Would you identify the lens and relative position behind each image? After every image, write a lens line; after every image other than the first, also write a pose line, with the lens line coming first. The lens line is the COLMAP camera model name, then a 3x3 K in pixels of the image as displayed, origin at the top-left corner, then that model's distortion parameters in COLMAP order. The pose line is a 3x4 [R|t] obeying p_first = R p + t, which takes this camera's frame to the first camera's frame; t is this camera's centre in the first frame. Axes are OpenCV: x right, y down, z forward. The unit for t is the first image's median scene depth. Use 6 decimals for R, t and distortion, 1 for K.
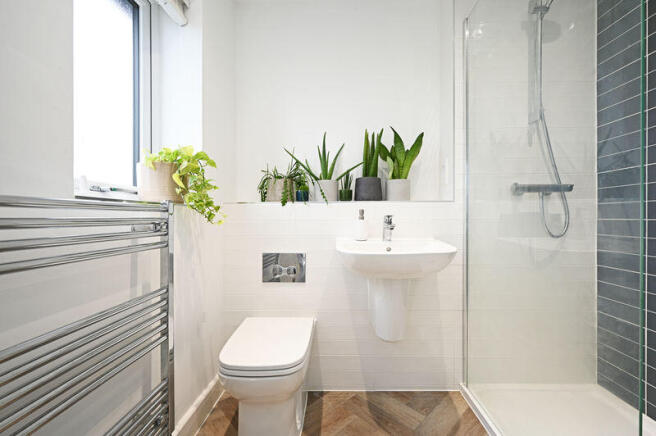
lens RADIAL K [[272.3, 0, 327.5], [0, 272.3, 218.6], [0, 0, 1]] dist [0.000517, -0.000019]
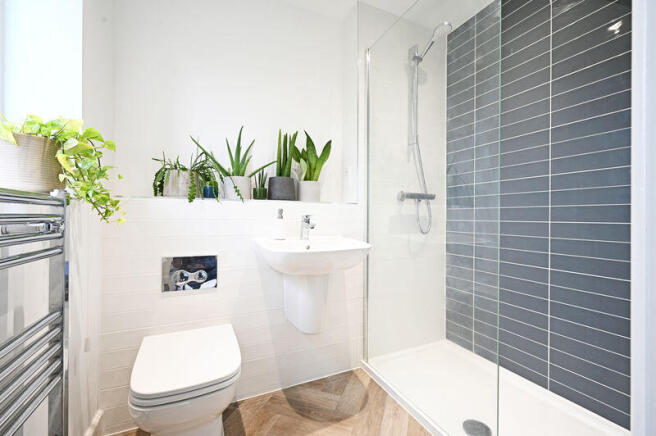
lens RADIAL K [[277.9, 0, 328.0], [0, 277.9, 218.0], [0, 0, 1]] dist [-0.000728, -0.000169]
pose [[0.893584, 0.010618, 0.448771, -0.179308], [-0.010260, 0.999942, -0.003229, 0.001507], [-0.448779, -0.001719, 0.893641, 0.006353]]
